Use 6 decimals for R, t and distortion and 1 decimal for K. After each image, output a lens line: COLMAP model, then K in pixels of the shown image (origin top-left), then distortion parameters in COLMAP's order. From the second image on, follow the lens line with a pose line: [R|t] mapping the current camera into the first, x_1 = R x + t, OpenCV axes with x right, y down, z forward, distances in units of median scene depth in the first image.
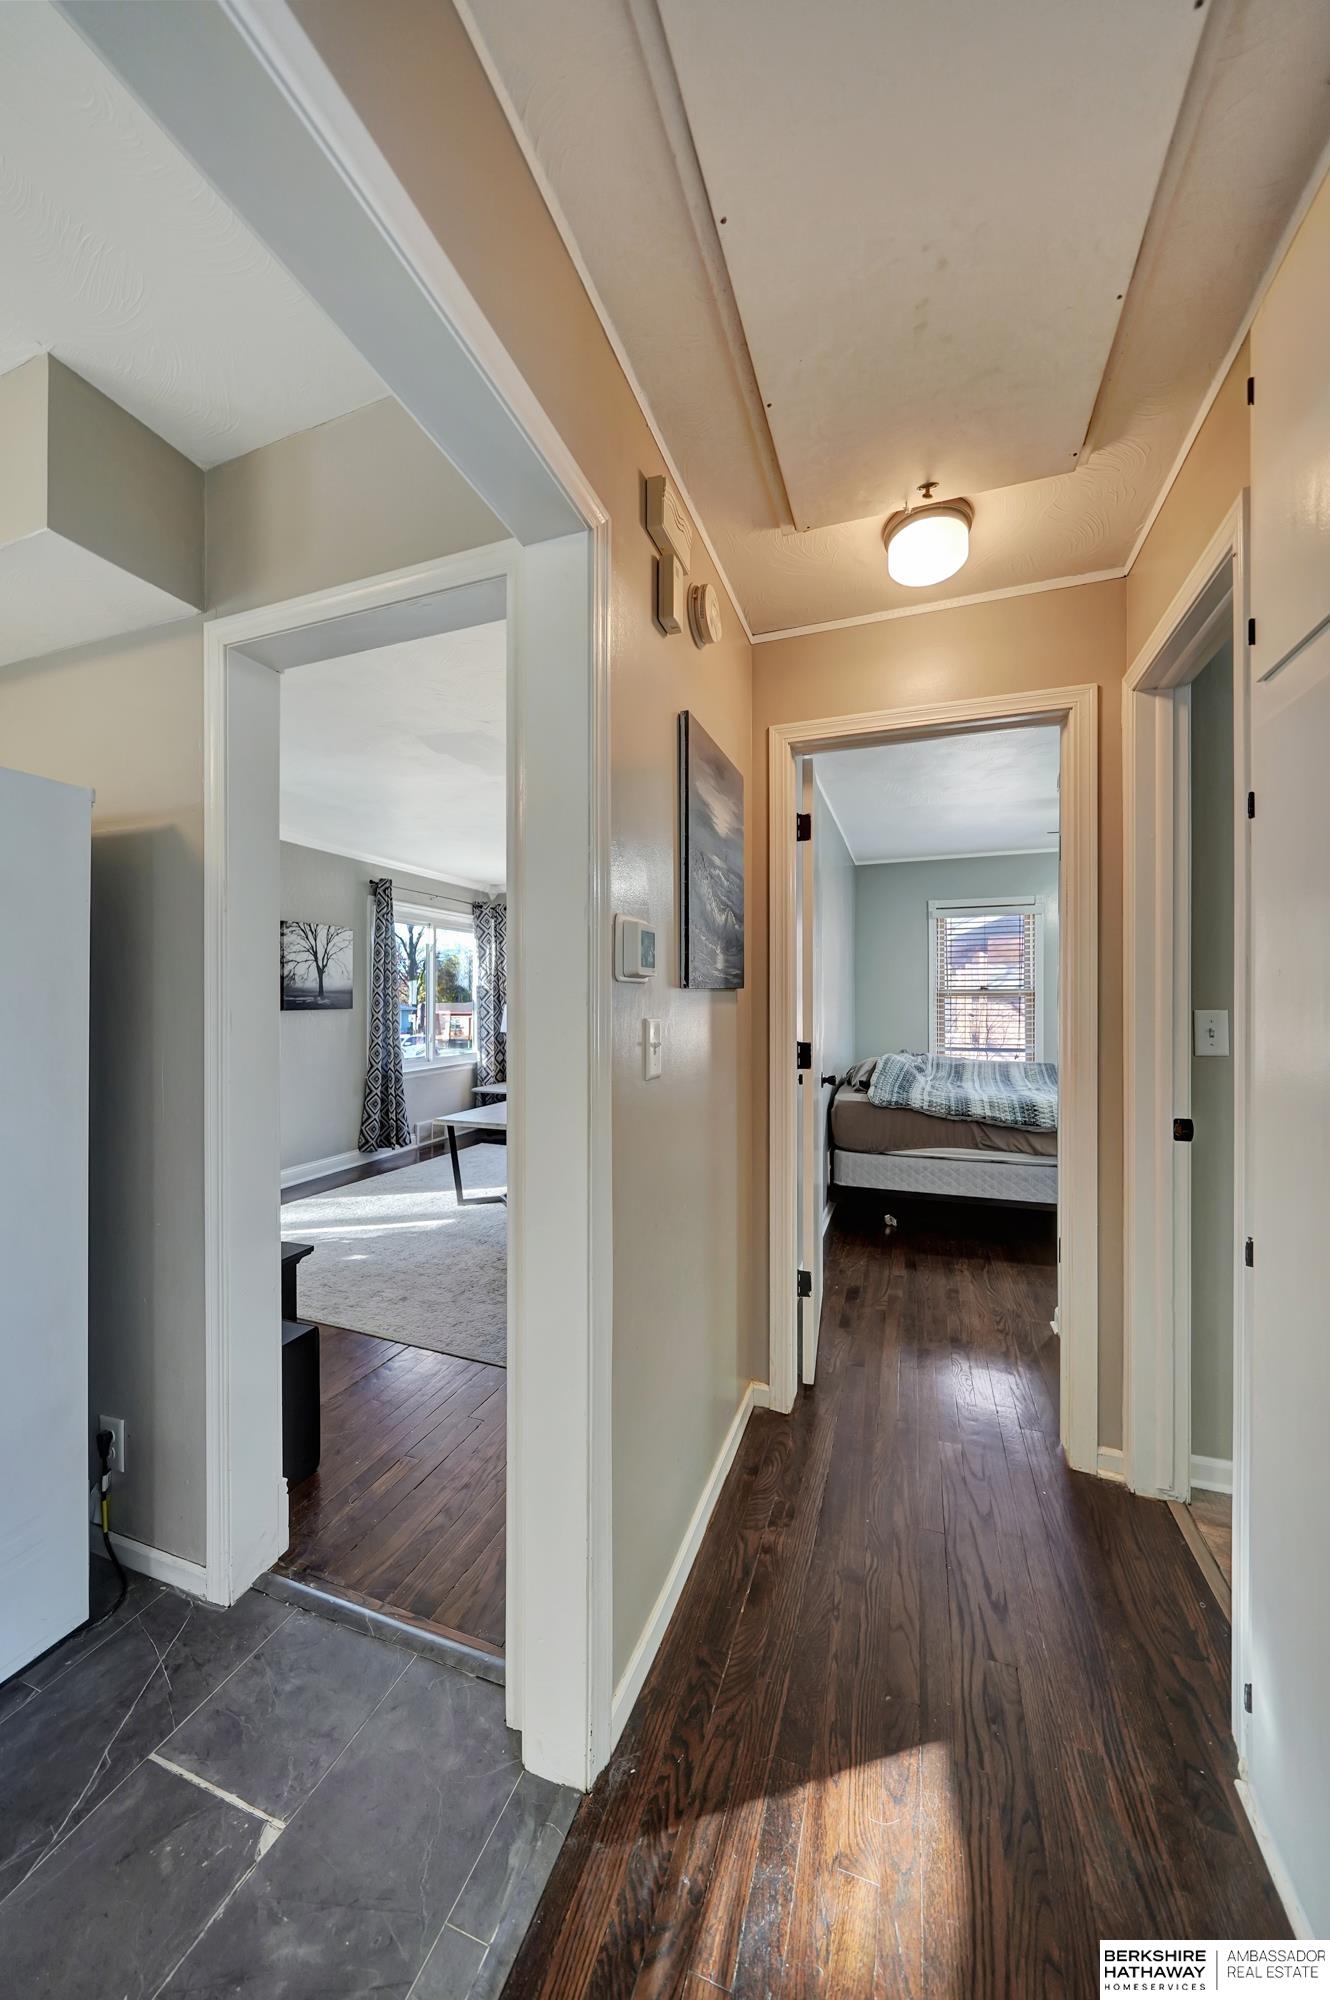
lens RADIAL K [[704.2, 0, 666.7], [0, 704.2, 989.7], [0, 0, 1]] dist [-0.005559, 0.000117]
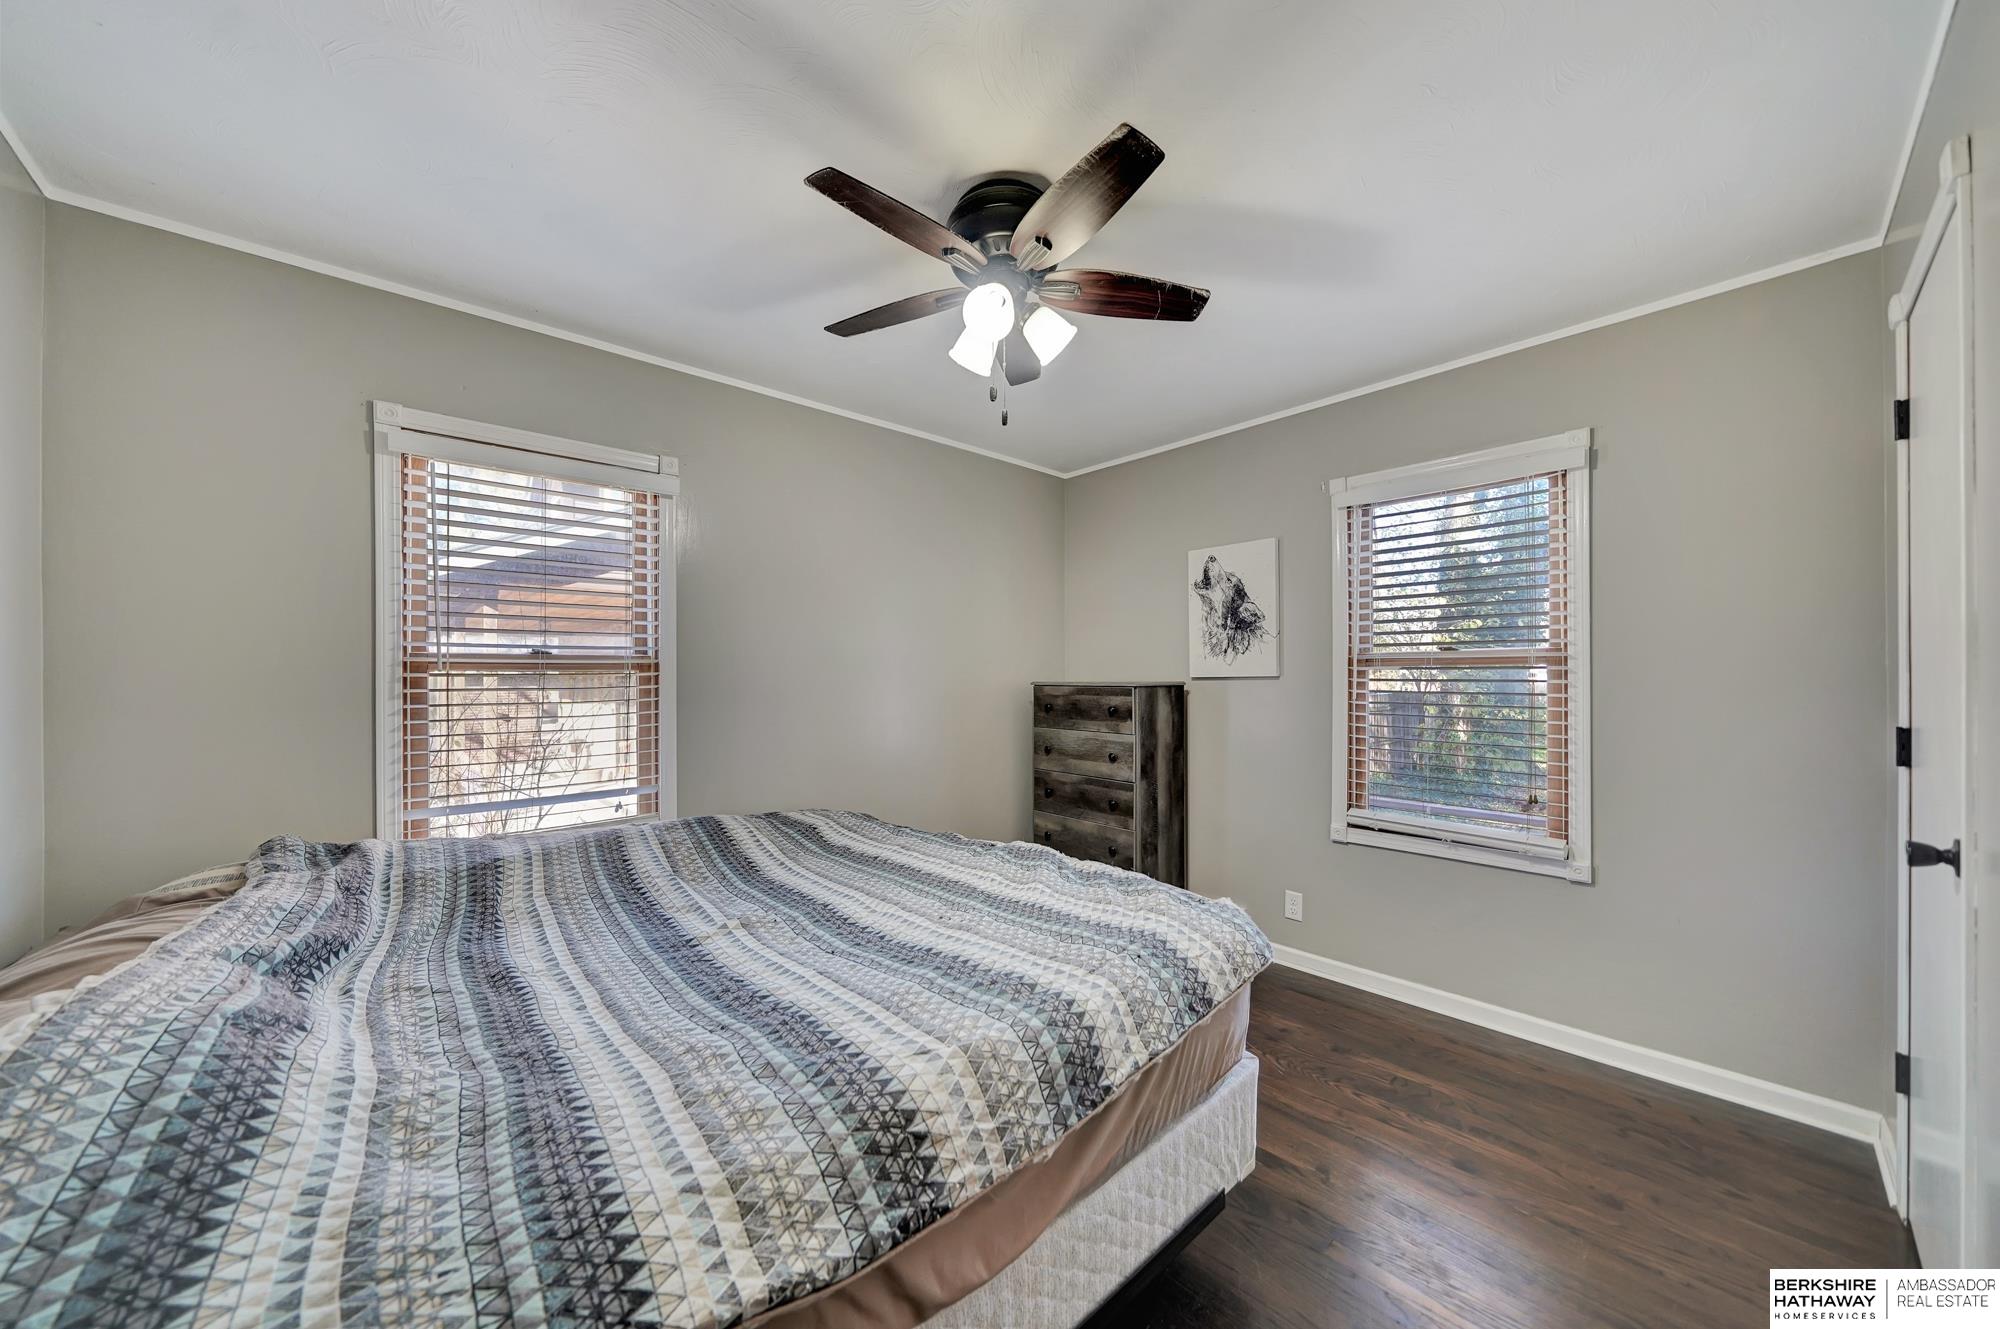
lens RADIAL K [[704.2, 0, 1003.7], [0, 704.2, 675.2], [0, 0, 1]] dist [-0.005559, 0.000117]
pose [[0.471456, 0.002057, 0.881887, 0.222580], [-0.004490, 0.999990, 0.000068, 0.010460], [-0.881878, -0.003992, 0.471460, 0.585895]]
